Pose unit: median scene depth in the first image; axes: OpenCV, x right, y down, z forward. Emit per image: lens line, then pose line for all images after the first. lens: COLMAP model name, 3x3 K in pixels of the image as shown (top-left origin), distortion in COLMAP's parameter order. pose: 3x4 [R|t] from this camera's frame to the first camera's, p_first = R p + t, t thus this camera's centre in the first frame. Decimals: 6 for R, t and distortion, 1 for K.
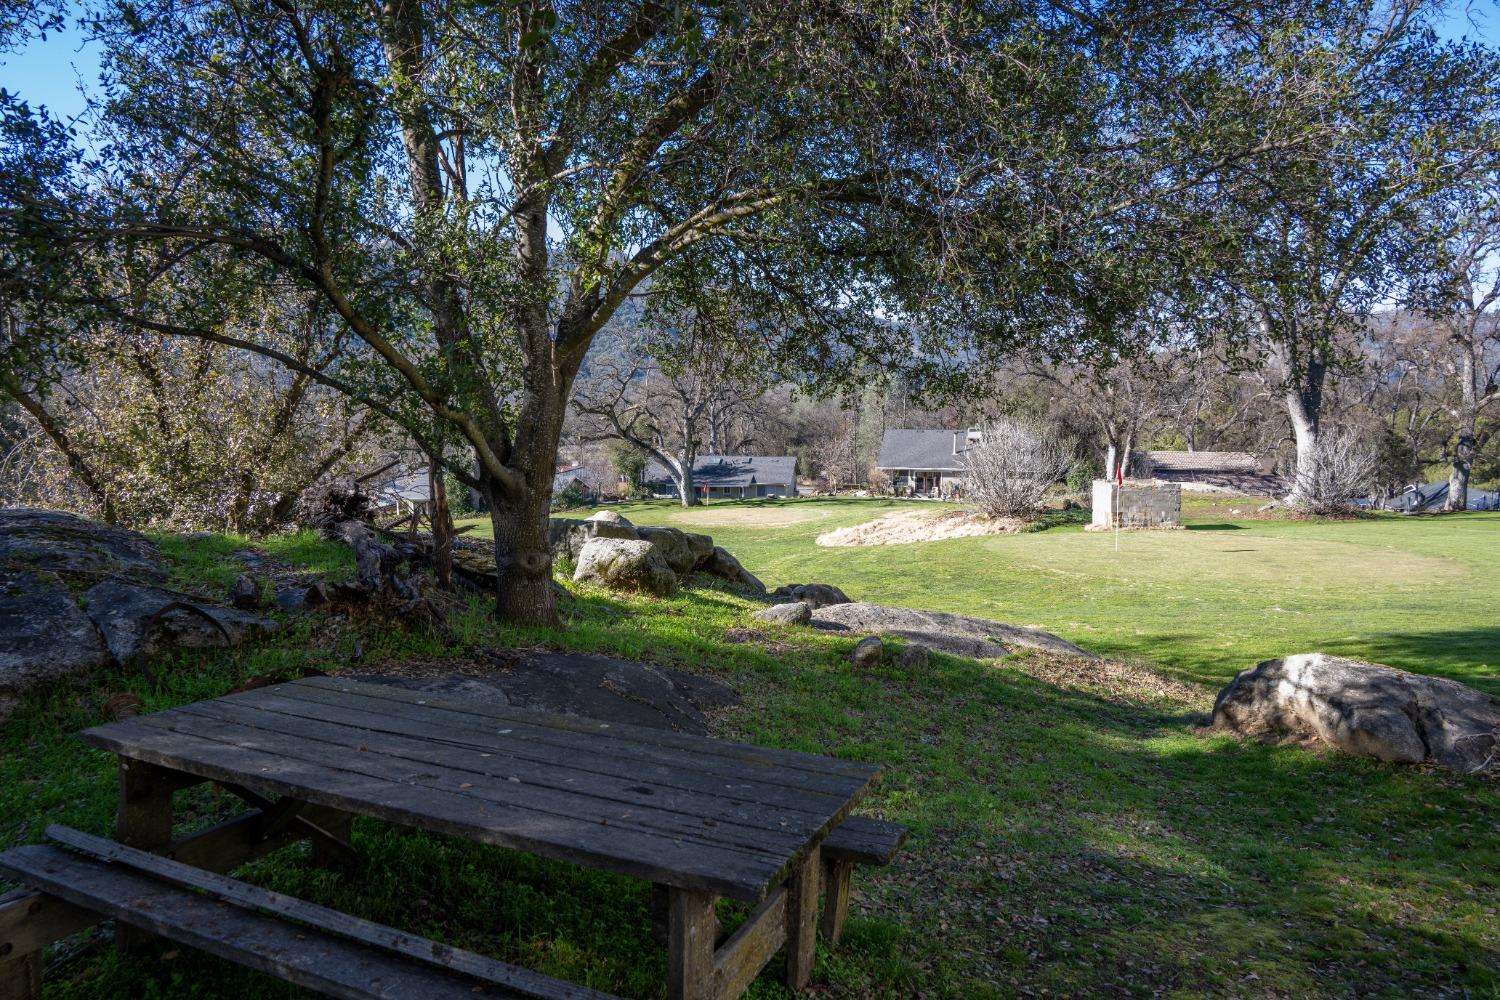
lens RADIAL K [[977.1, 0, 757.7], [0, 977.1, 503.9], [0, 0, 1]] dist [0.003026, -0.006078]
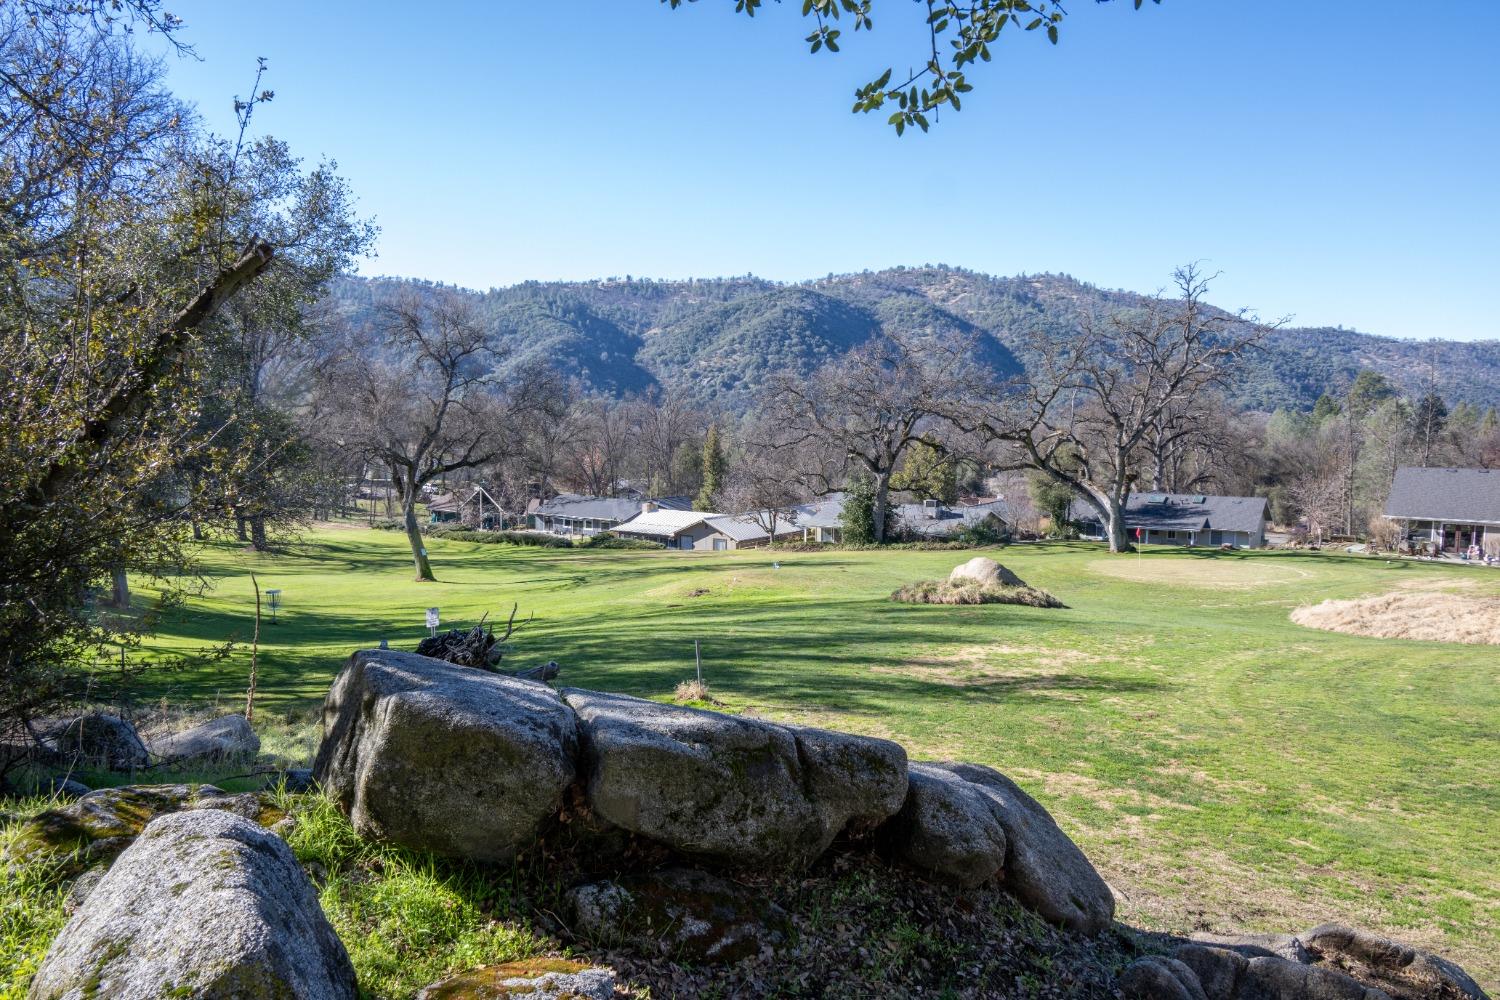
lens RADIAL K [[977.1, 0, 753.9], [0, 977.1, 511.9], [0, 0, 1]] dist [0.003026, -0.006078]
pose [[0.902284, 0.044414, -0.428848, 0.005157], [-0.054653, 0.998438, -0.011585, -0.005052], [0.427664, 0.033891, 0.903302, 0.106389]]
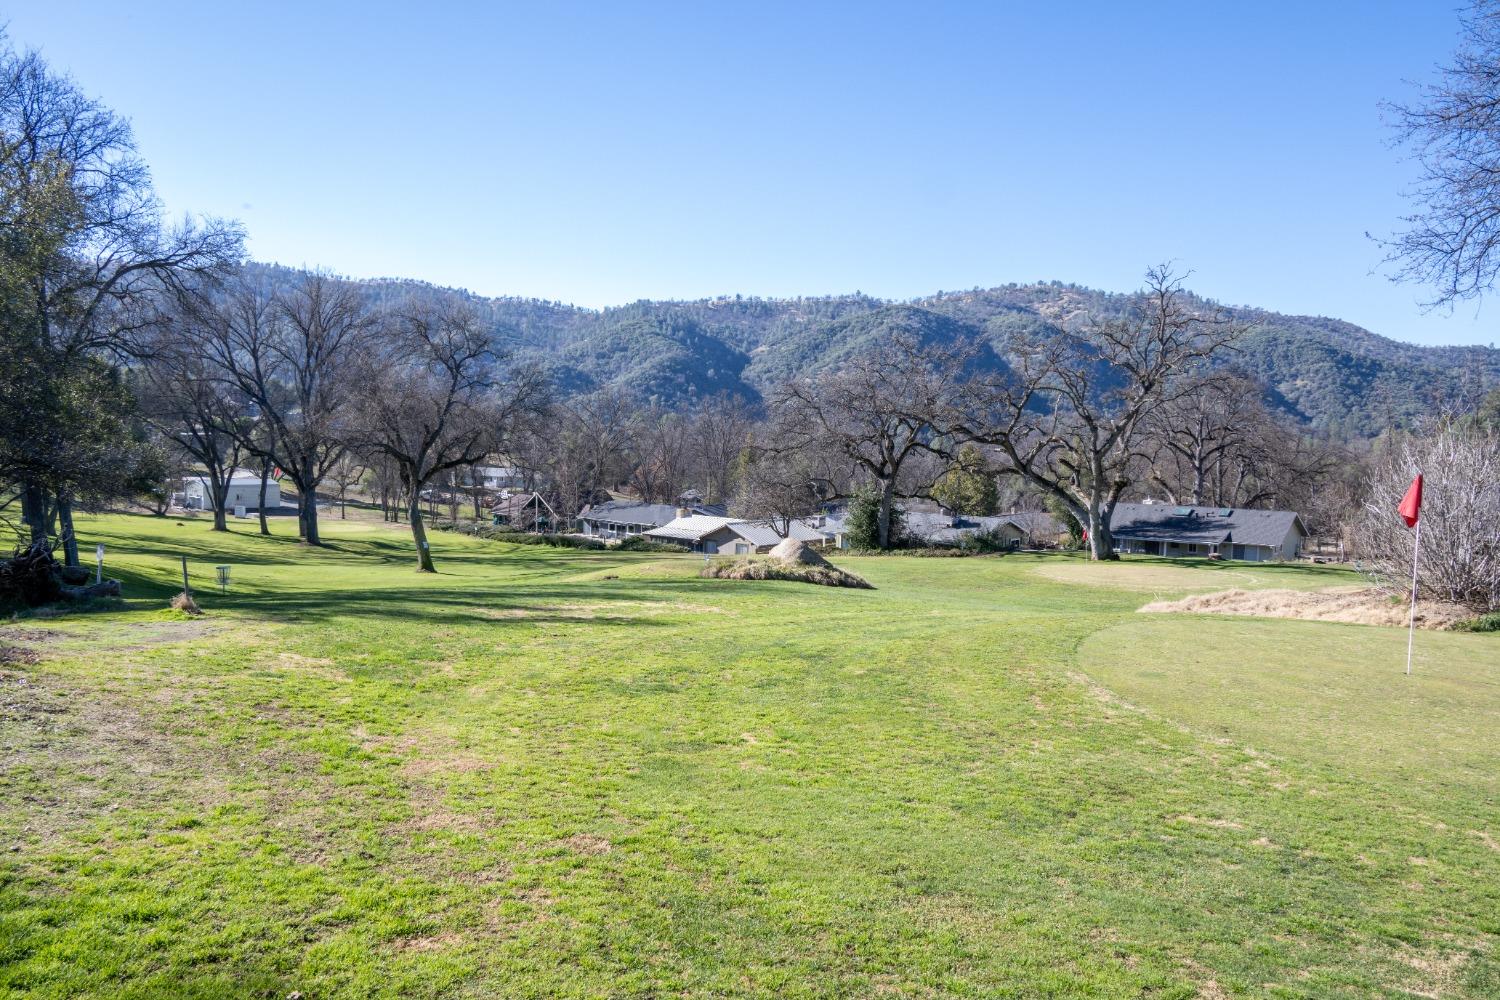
lens RADIAL K [[977.1, 0, 762.9], [0, 977.1, 505.0], [0, 0, 1]] dist [0.003026, -0.006078]
pose [[0.848203, 0.049401, -0.527363, 0.112802], [-0.076821, 0.996587, -0.030202, 0.002791], [0.524071, 0.066130, 0.849103, 0.152085]]
